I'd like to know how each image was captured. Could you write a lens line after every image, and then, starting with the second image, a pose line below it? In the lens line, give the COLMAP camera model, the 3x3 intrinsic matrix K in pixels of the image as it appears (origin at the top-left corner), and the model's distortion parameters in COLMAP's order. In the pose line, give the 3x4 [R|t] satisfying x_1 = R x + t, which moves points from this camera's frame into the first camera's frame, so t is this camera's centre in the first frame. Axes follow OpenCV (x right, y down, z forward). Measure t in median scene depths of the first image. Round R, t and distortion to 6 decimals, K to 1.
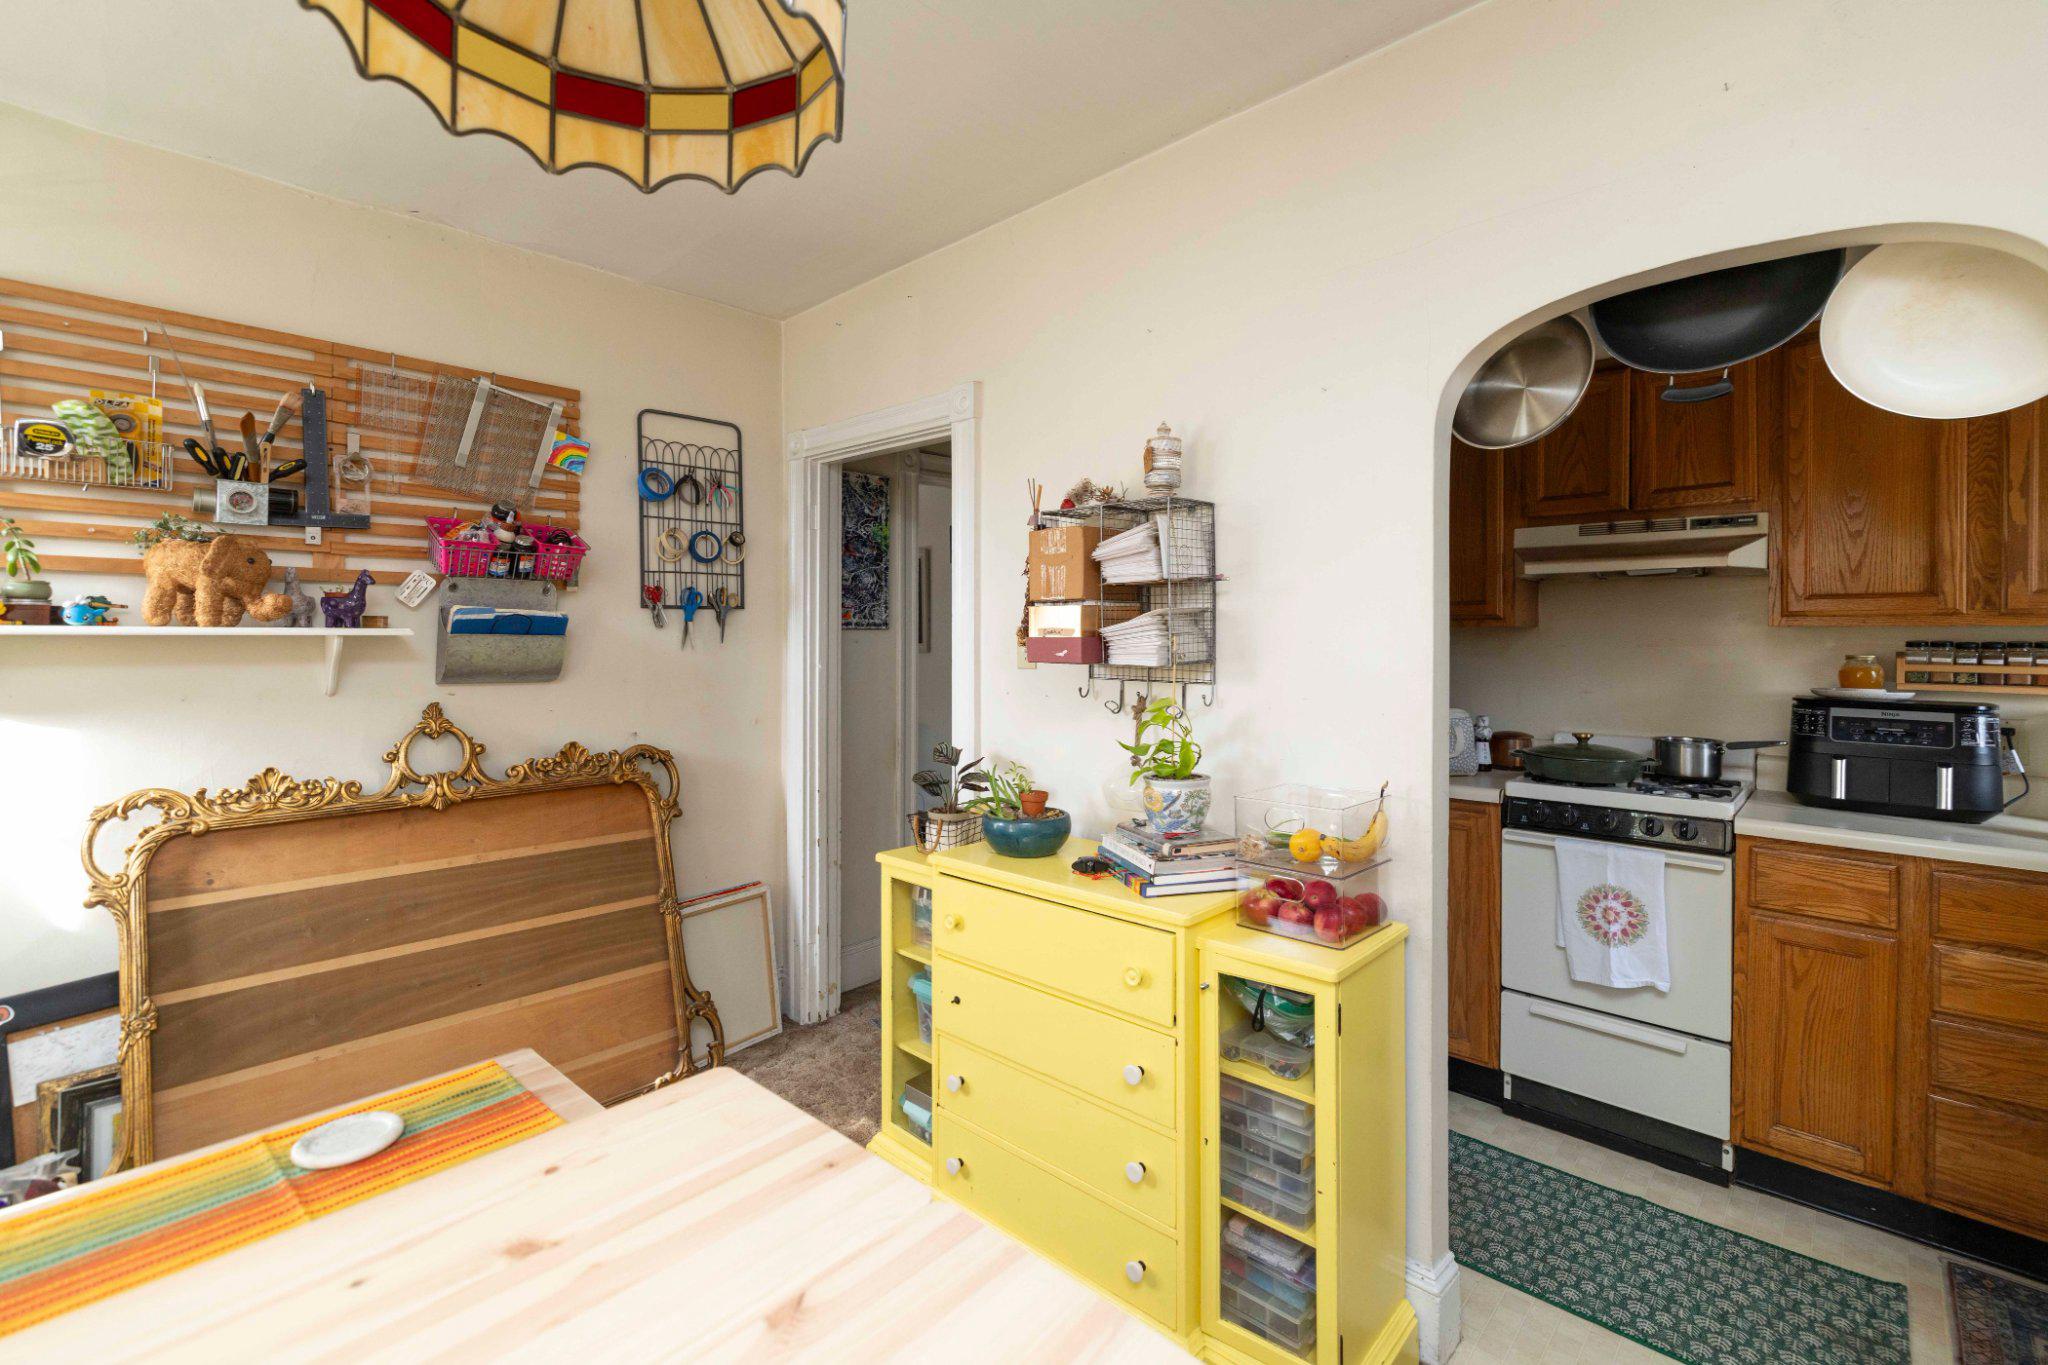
lens RADIAL K [[908.4, 0, 1024.6], [0, 908.4, 630.1], [0, 0, 1]] dist [0.001675, 0.001060]
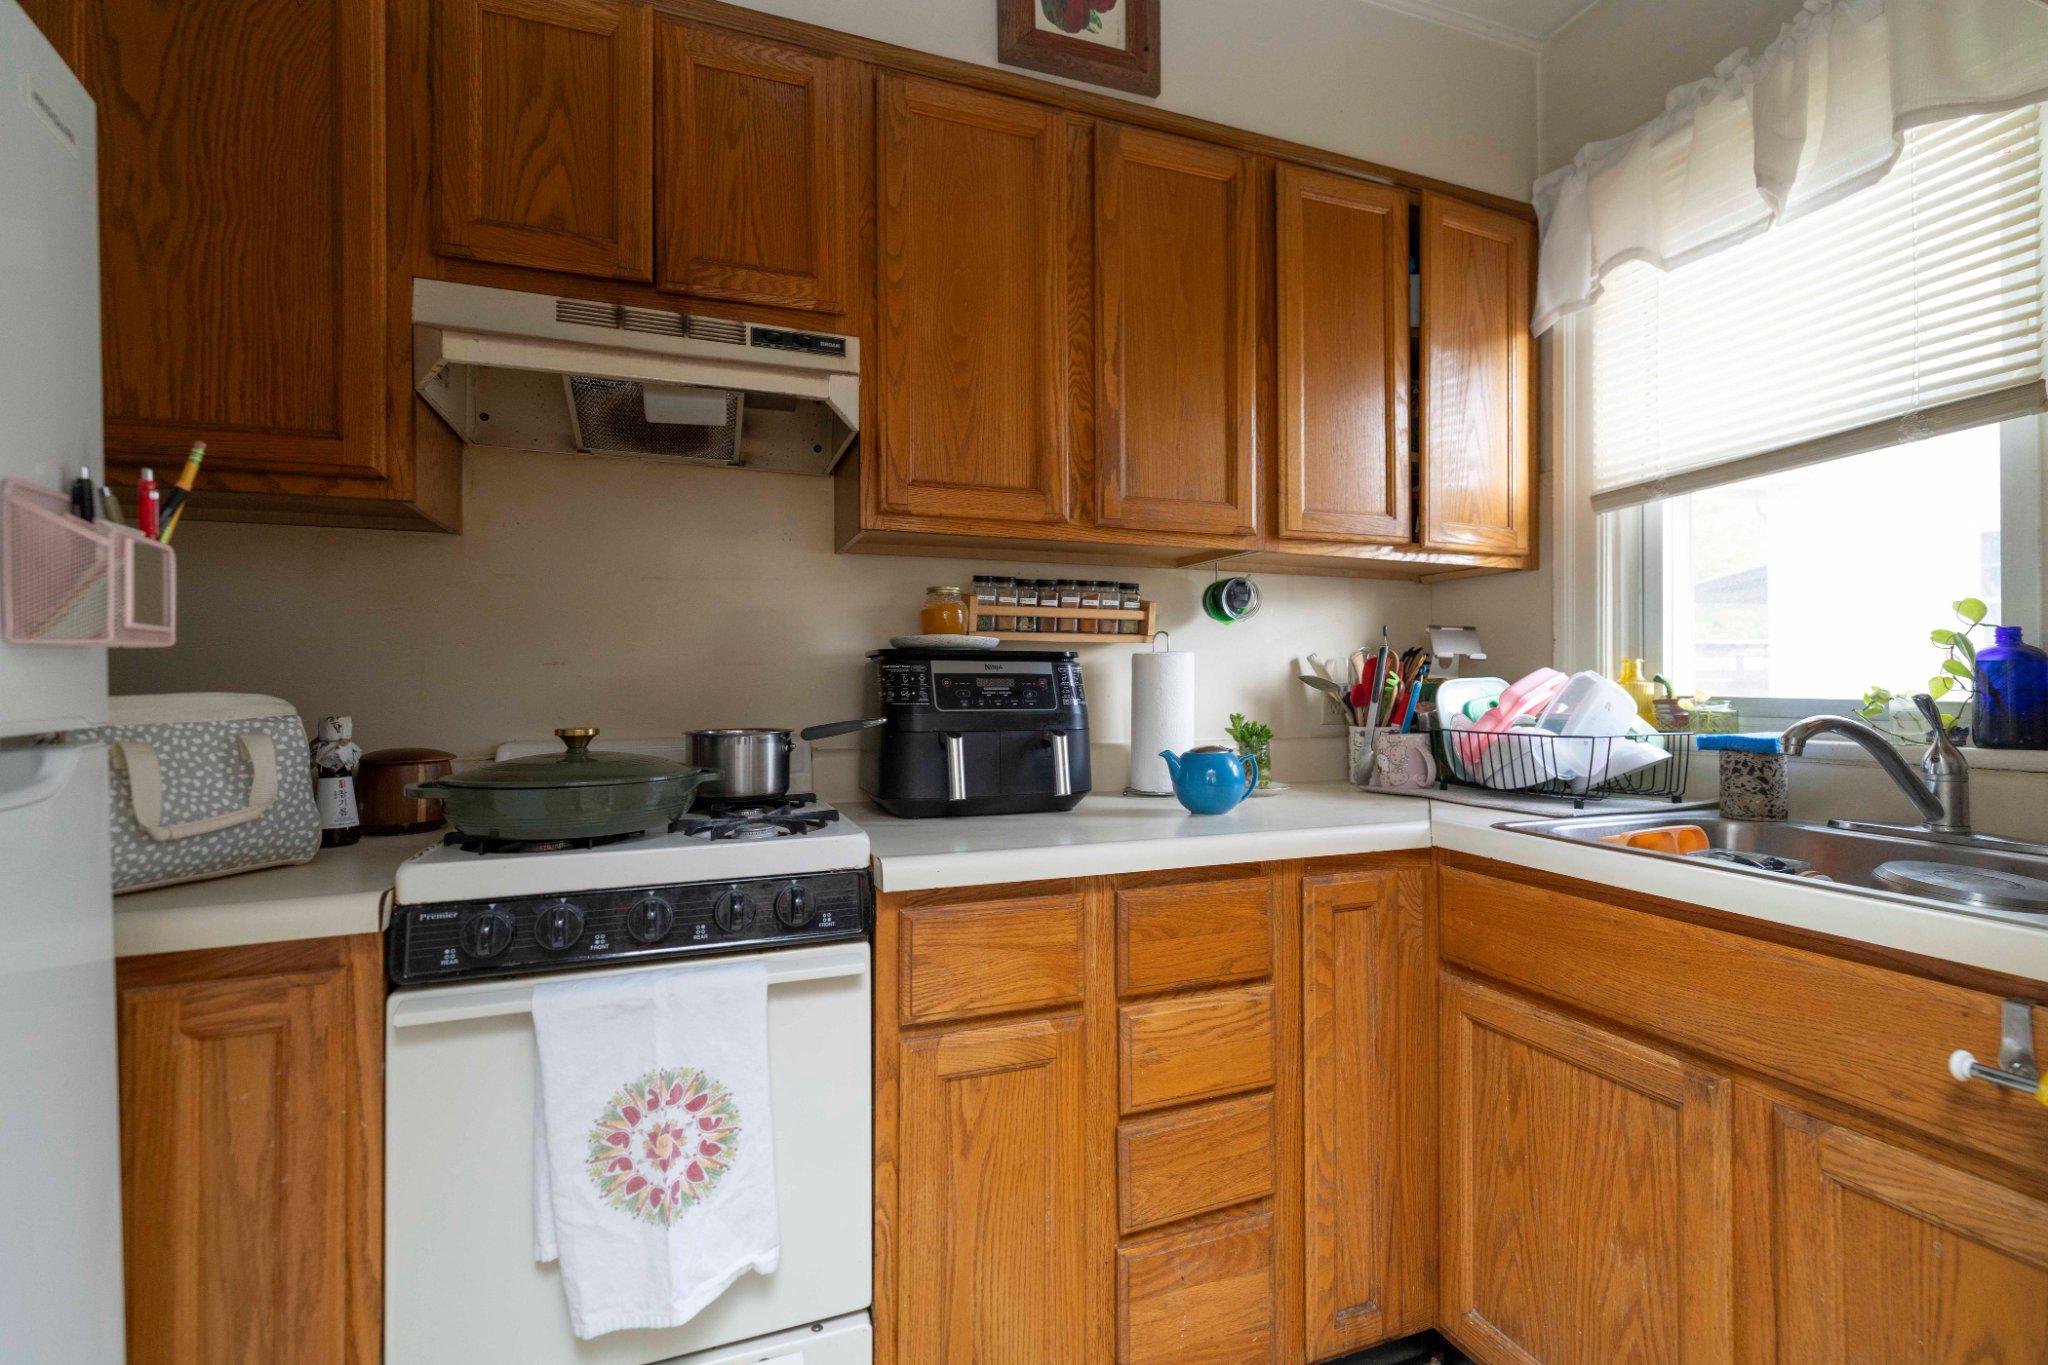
lens RADIAL K [[908.4, 0, 1006.6], [0, 908.4, 674.6], [0, 0, 1]] dist [0.001675, 0.001060]
pose [[0.463886, -0.000604, 0.885895, 0.340614], [0.003899, 0.999991, -0.001360, 0.096323], [-0.885886, 0.004085, 0.463885, 0.654919]]
